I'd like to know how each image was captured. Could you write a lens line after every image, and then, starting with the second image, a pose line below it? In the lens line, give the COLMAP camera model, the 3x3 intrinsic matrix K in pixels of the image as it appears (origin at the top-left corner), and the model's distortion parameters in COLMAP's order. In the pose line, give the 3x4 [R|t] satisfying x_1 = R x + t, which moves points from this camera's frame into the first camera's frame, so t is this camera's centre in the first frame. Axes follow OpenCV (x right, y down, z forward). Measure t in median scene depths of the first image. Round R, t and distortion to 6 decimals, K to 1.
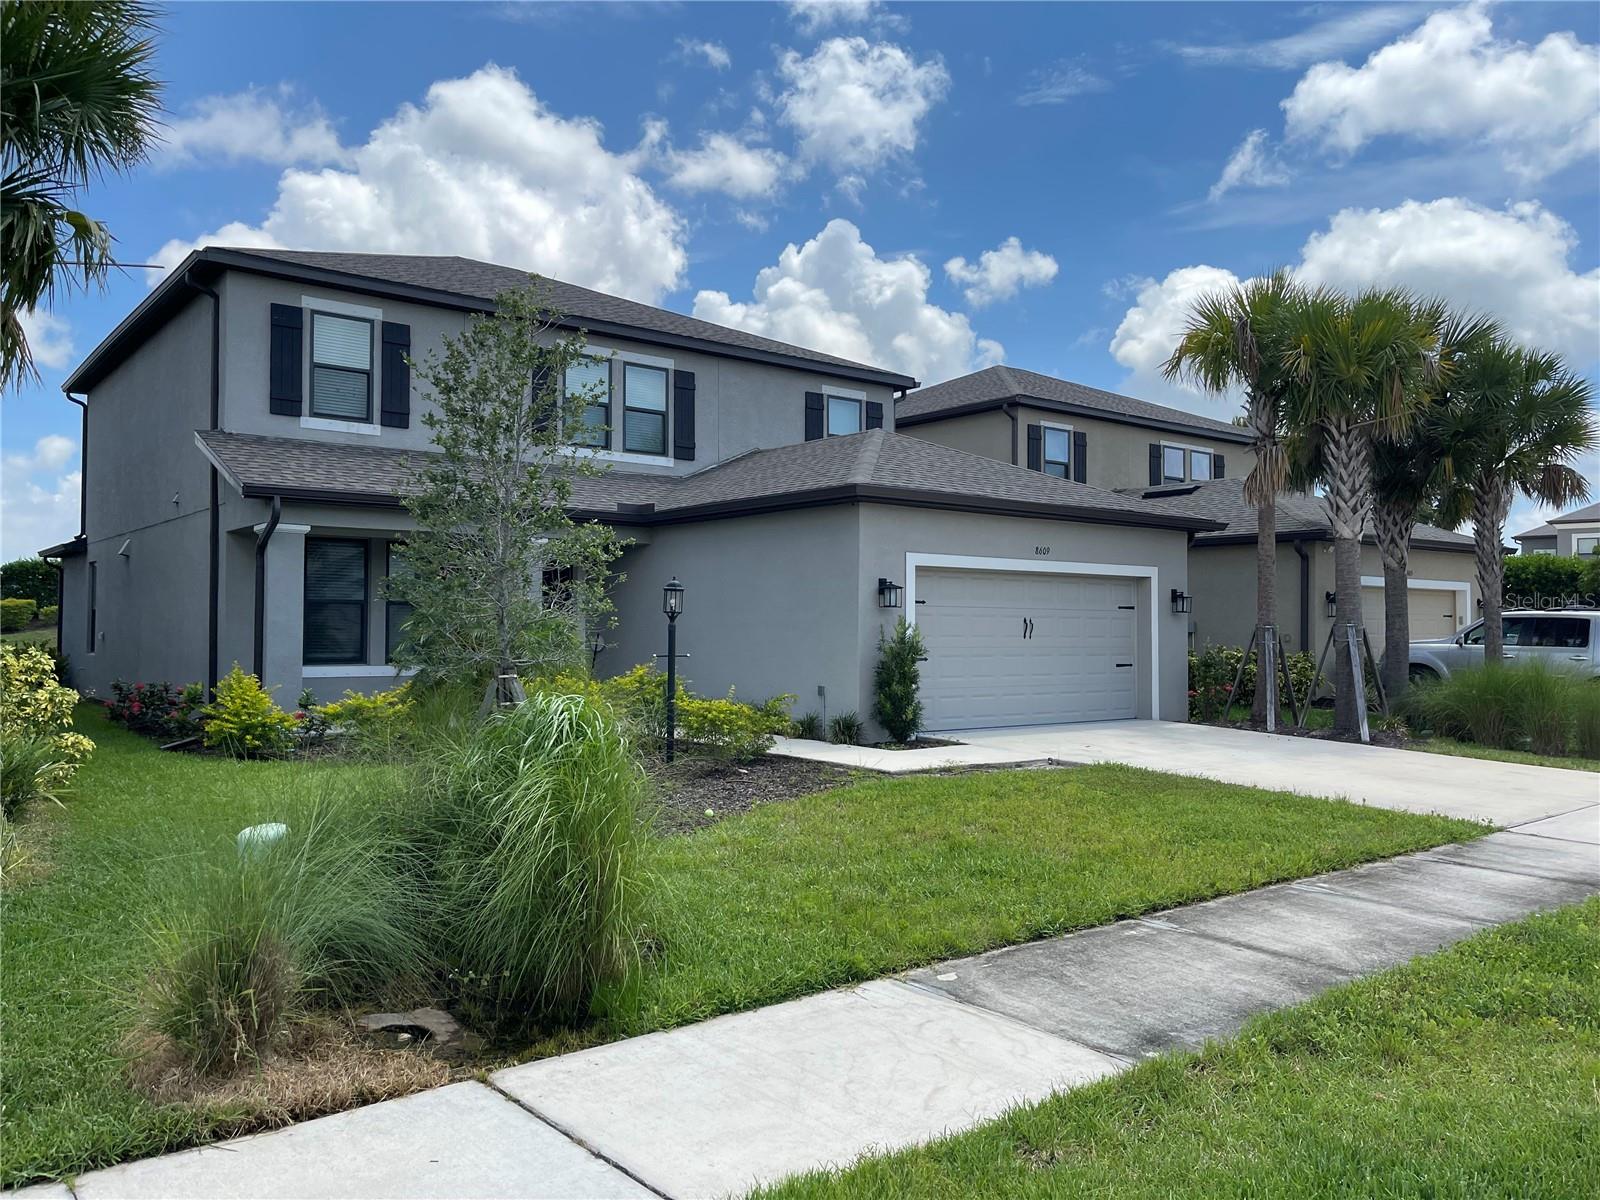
lens RADIAL K [[1250.5, 0, 800.0], [0, 1250.5, 600.0], [0, 0, 1]] dist [0.087858, 0.142657]
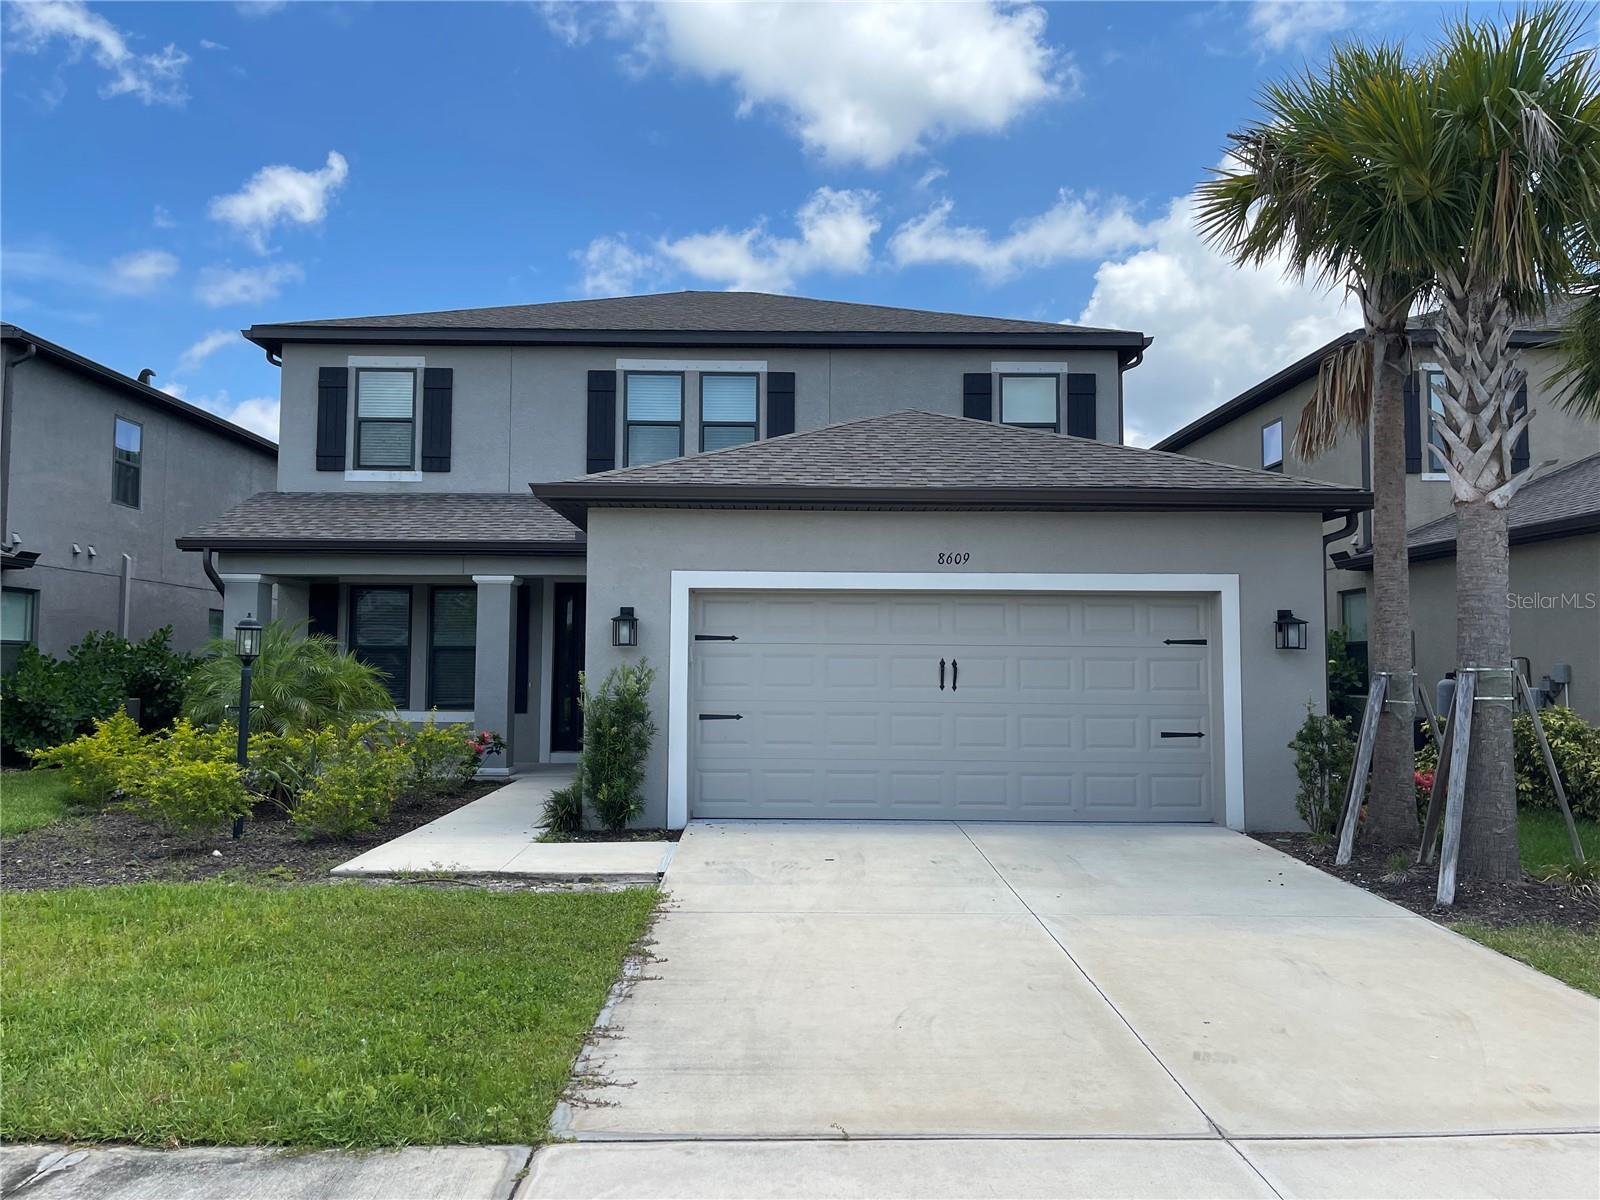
lens RADIAL K [[1204.2, 0, 800.0], [0, 1204.2, 600.0], [0, 0, 1]] dist [0.088543, -0.070041]
pose [[0.794734, -0.036089, -0.605884, 0.491264], [0.012497, 0.998992, -0.043111, 0.008791], [0.606829, 0.026690, 0.794384, 0.429587]]
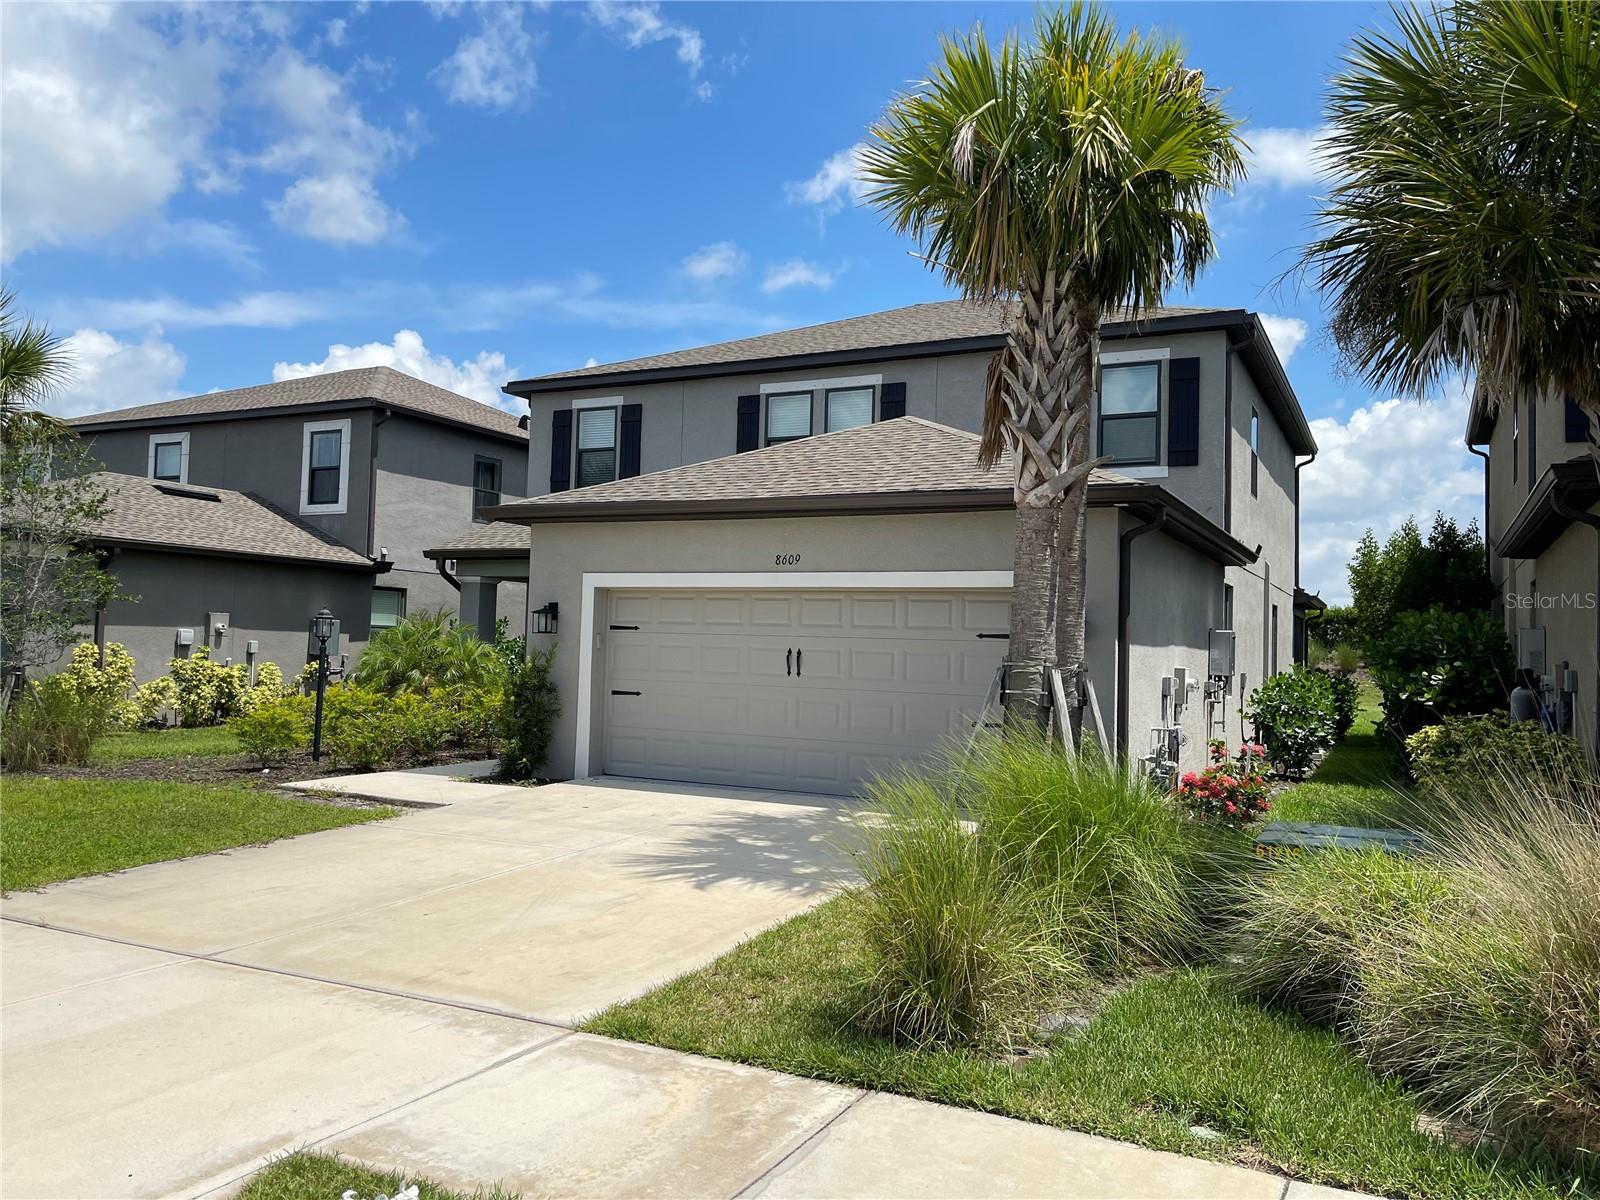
lens RADIAL K [[1204.2, 0, 800.0], [0, 1204.2, 600.0], [0, 0, 1]] dist [0.088543, -0.070041]
pose [[0.427575, -0.032075, -0.903411, 0.804562], [-0.006544, 0.999234, -0.038574, 0.012139], [0.903956, 0.022405, 0.427038, 0.674238]]
